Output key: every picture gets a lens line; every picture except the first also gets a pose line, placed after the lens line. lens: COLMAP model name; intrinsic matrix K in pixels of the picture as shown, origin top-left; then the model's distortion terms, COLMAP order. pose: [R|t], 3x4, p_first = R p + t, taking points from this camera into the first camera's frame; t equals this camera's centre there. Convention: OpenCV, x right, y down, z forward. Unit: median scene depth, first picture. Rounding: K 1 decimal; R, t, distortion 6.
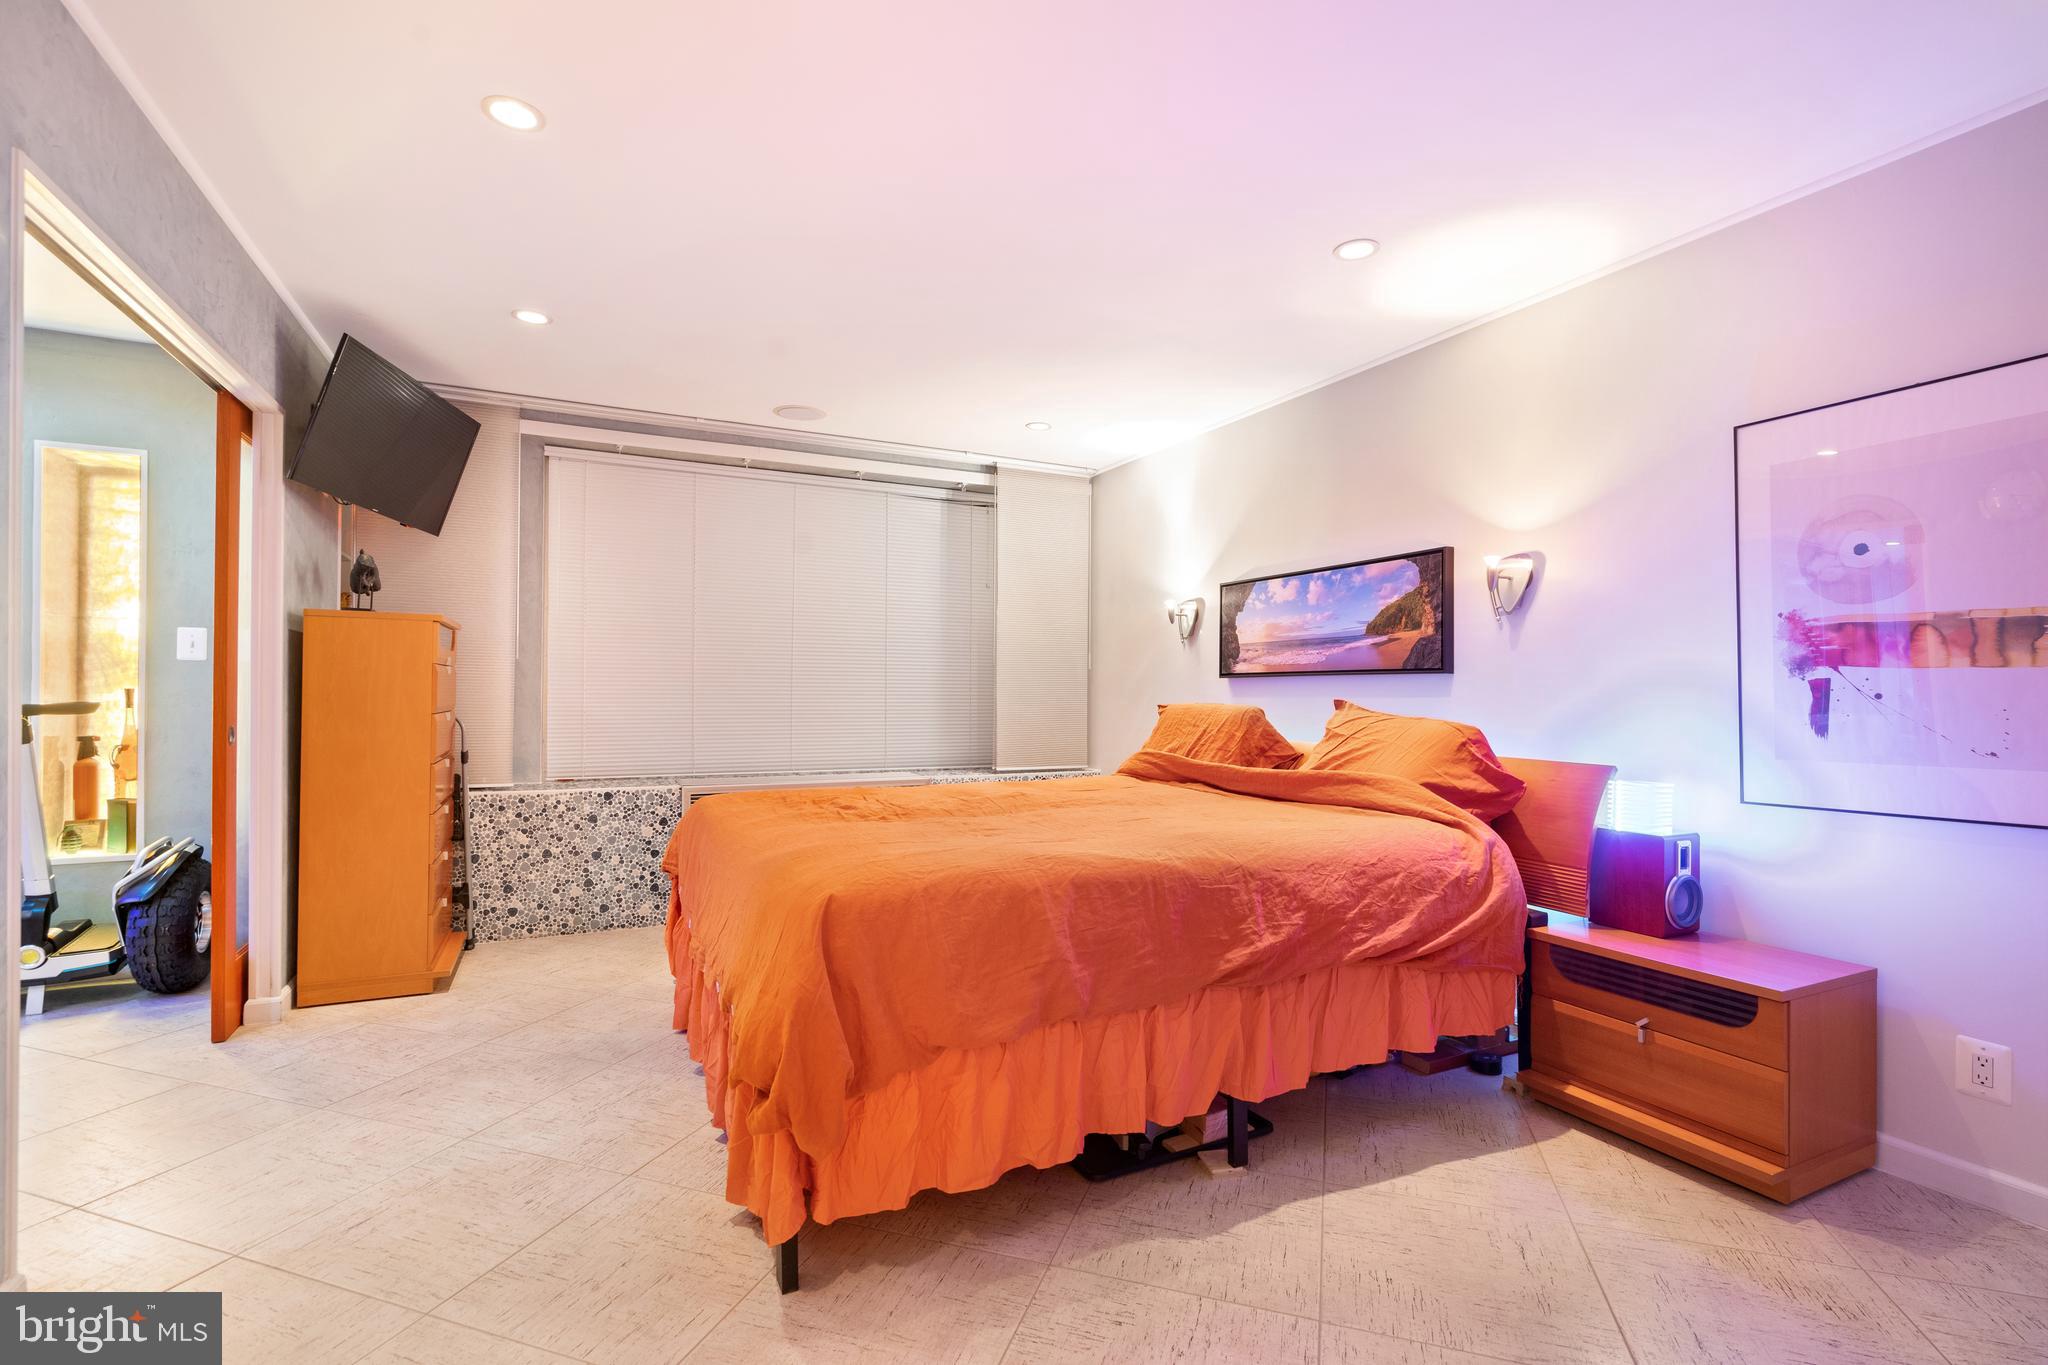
lens RADIAL K [[935.8, 0, 1026.0], [0, 935.8, 688.5], [0, 0, 1]] dist [-0.007954, 0.002670]
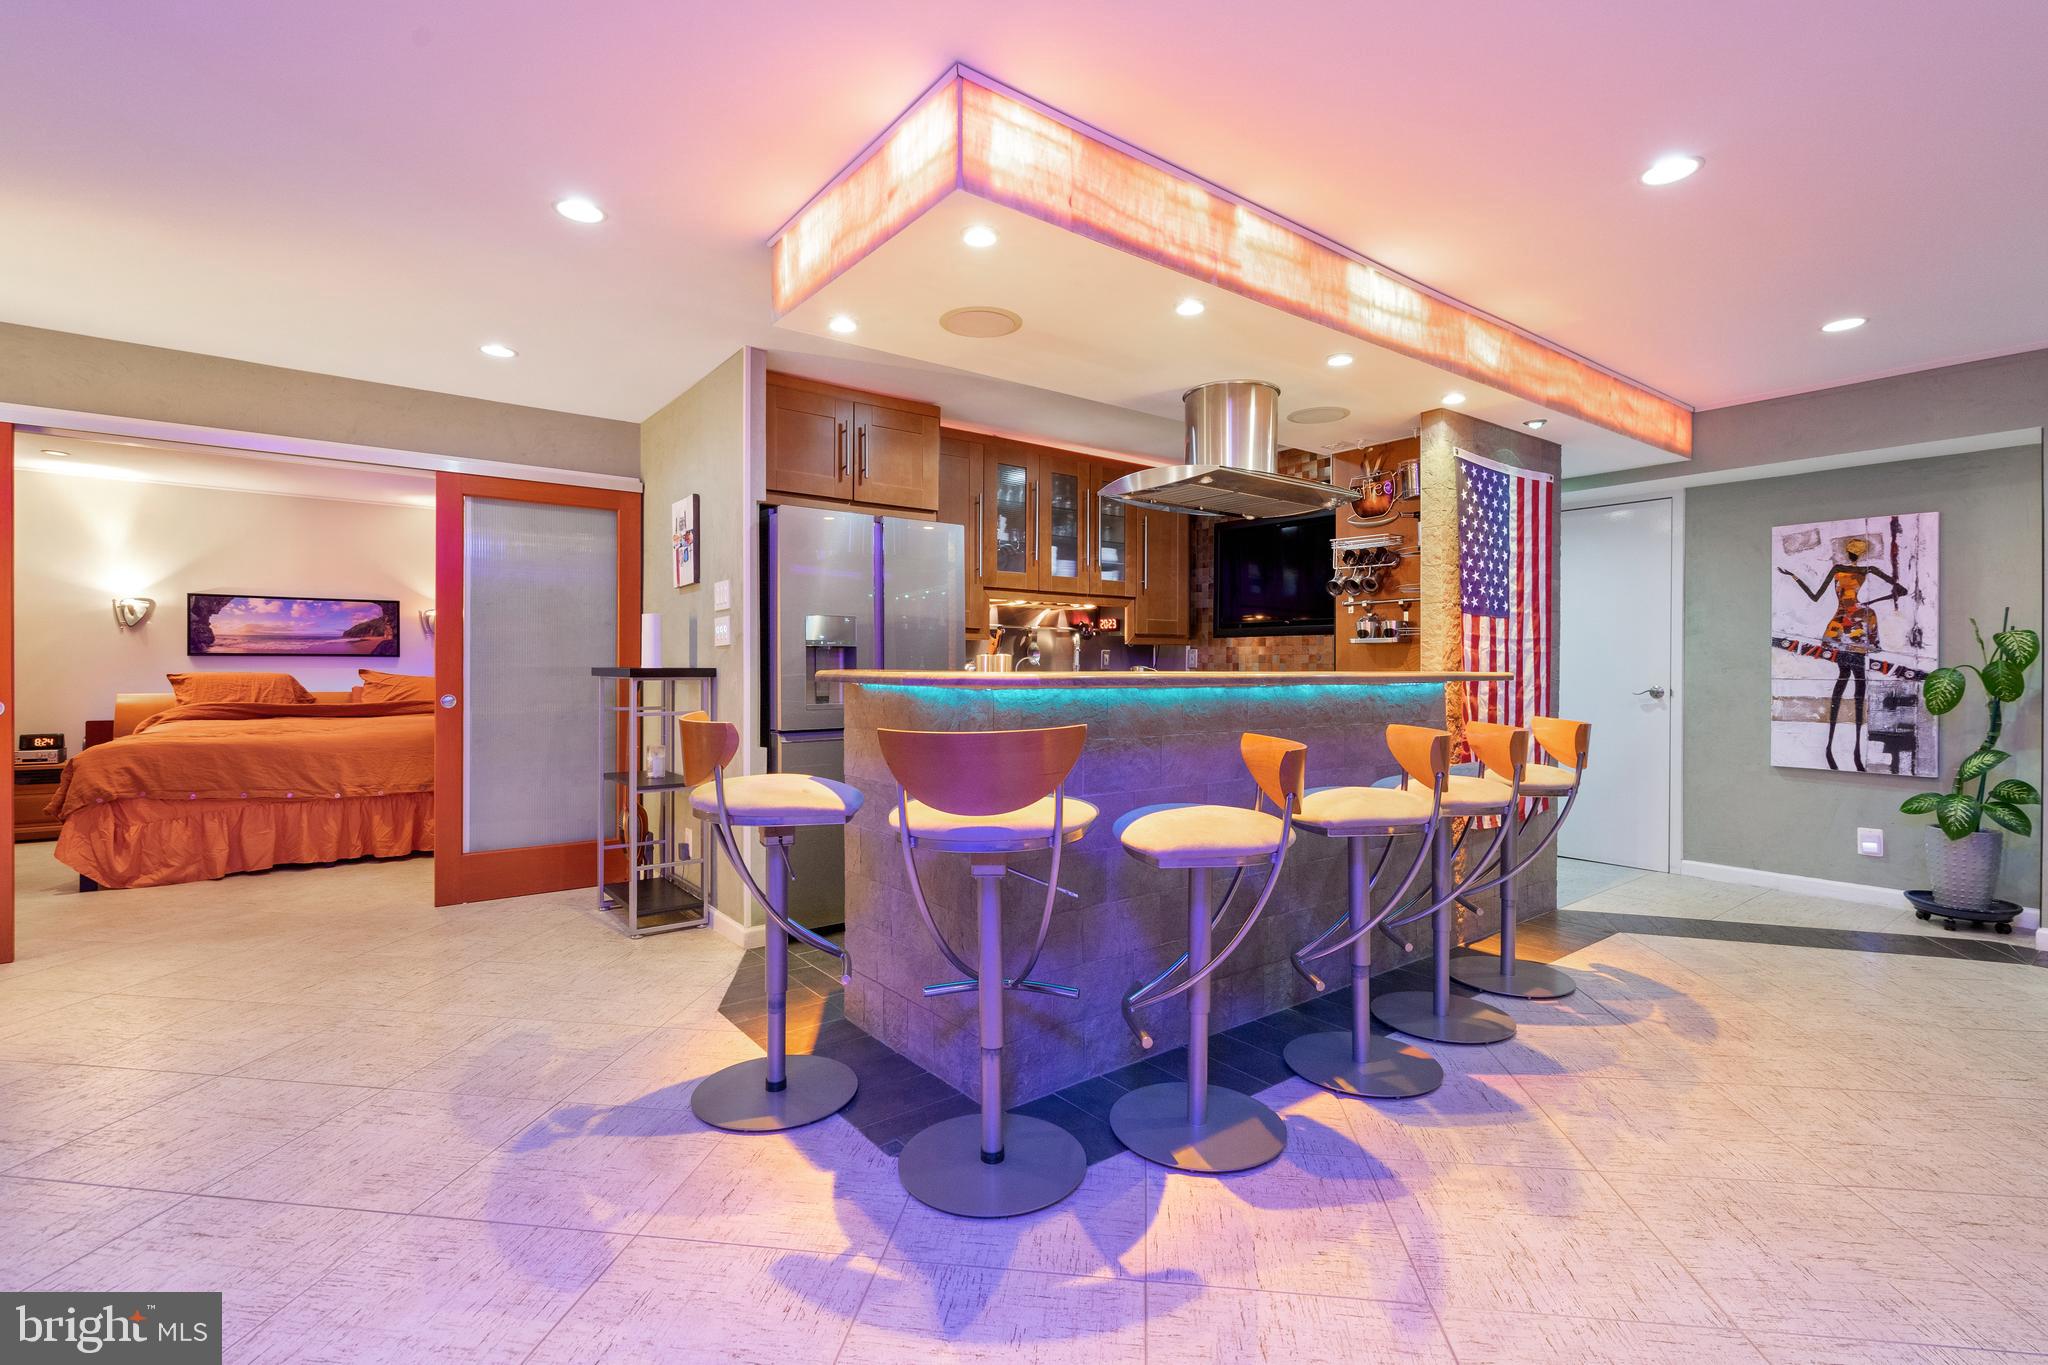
lens RADIAL K [[935.8, 0, 1018.6], [0, 935.8, 669.8], [0, 0, 1]] dist [-0.007954, 0.002670]
pose [[-0.193571, -0.012775, 0.981003, -1.756254], [-0.009693, 0.999891, 0.011108, -0.020887], [-0.981038, -0.007359, -0.193674, -0.030022]]
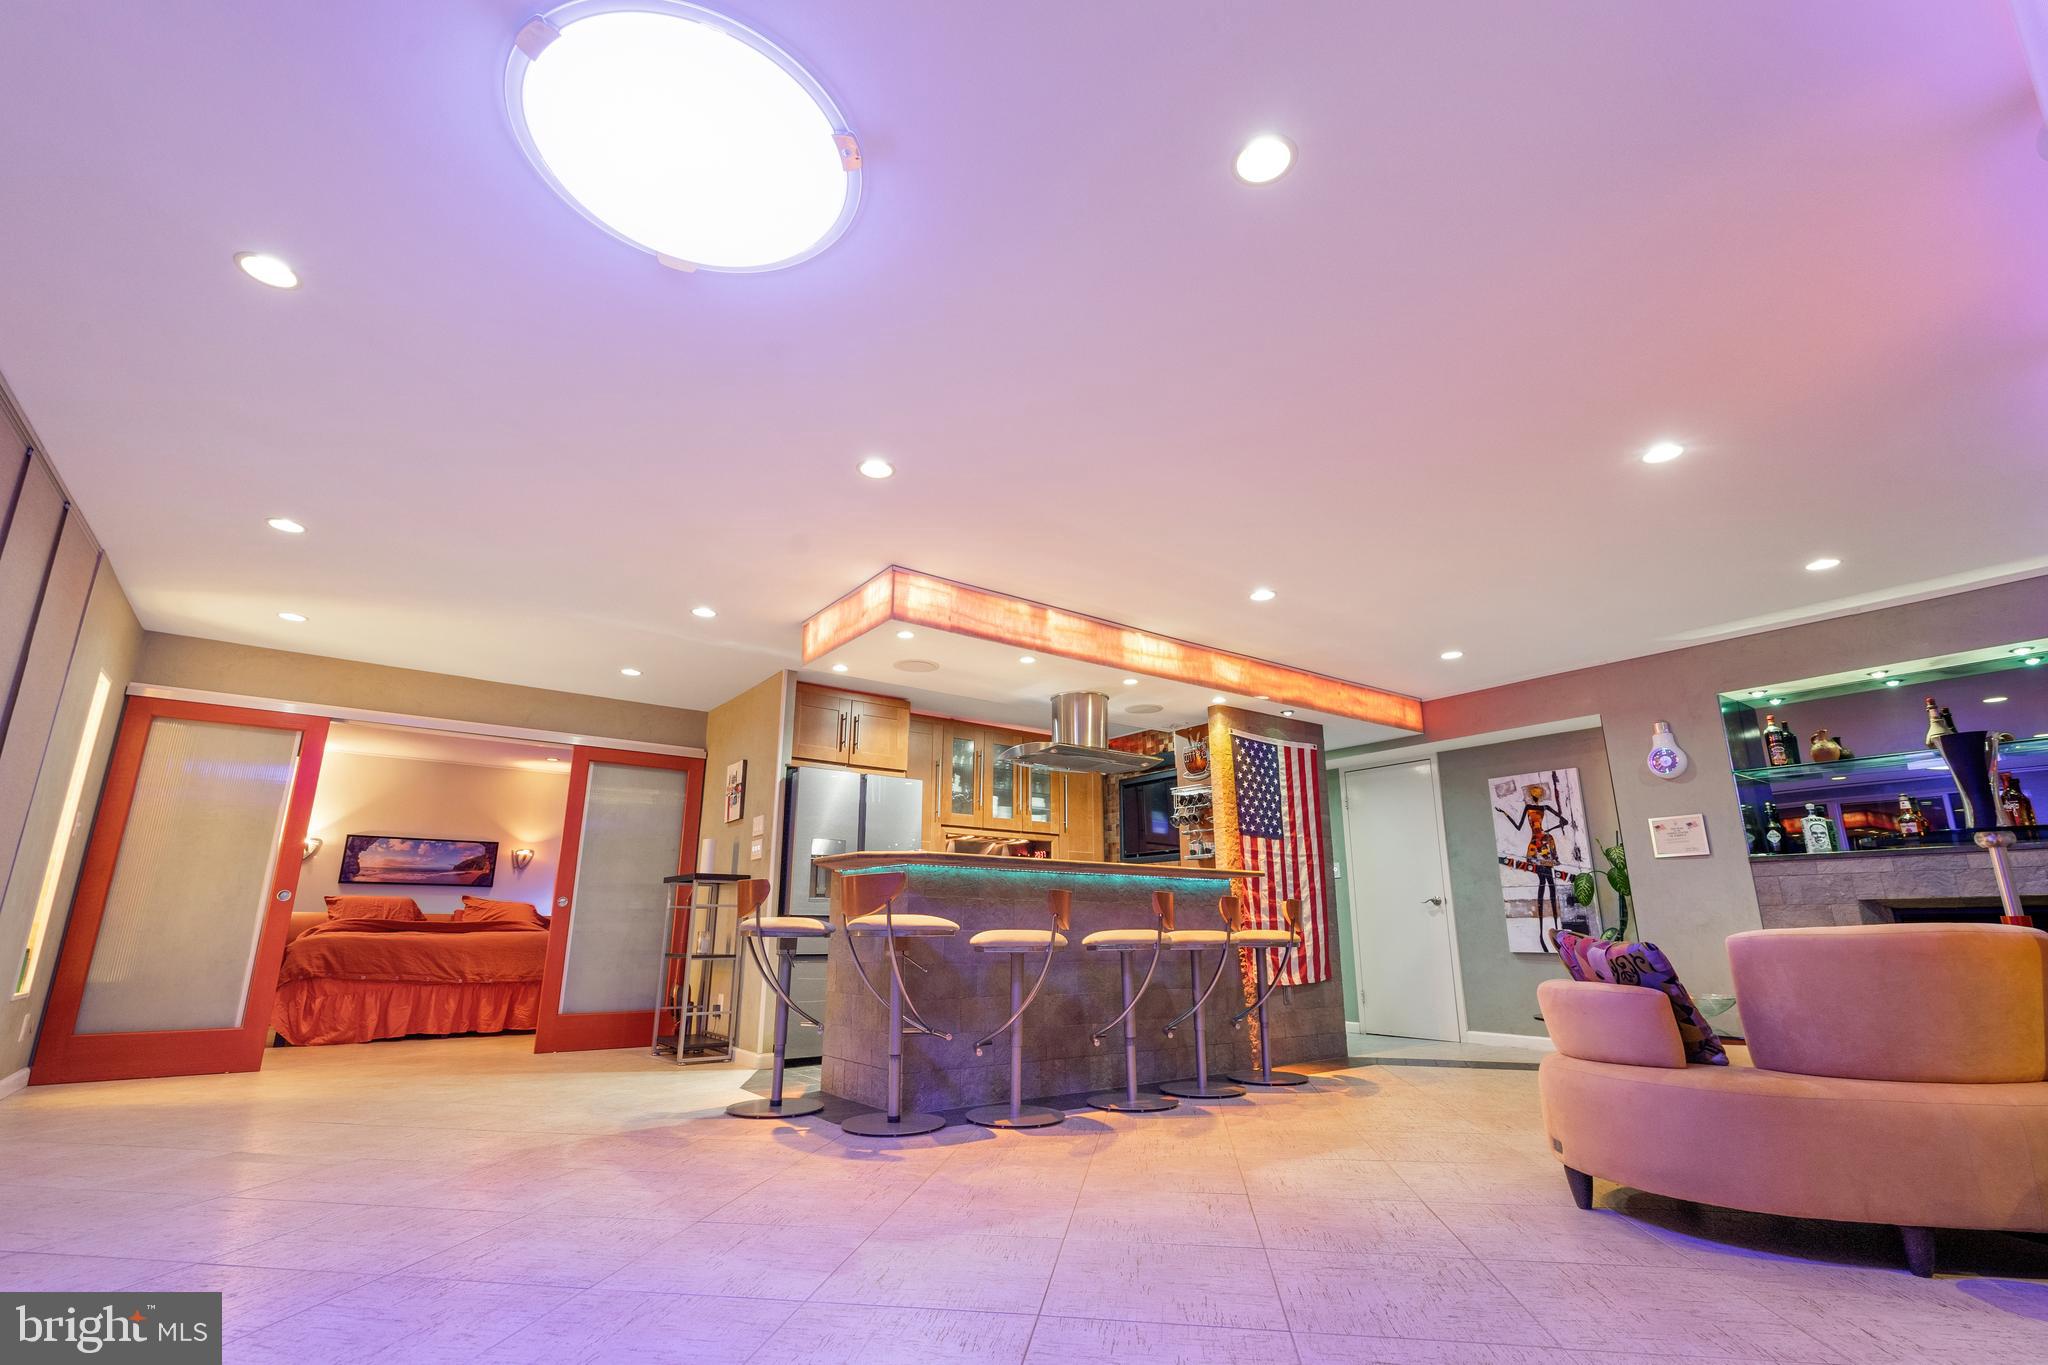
lens RADIAL K [[935.8, 0, 1019.0], [0, 935.8, 680.5], [0, 0, 1]] dist [-0.007954, 0.002670]
pose [[-0.175912, 0.248005, 0.952653, -2.310742], [-0.008701, 0.967315, -0.253429, 0.069642], [-0.984367, -0.052871, -0.168005, -0.062458]]
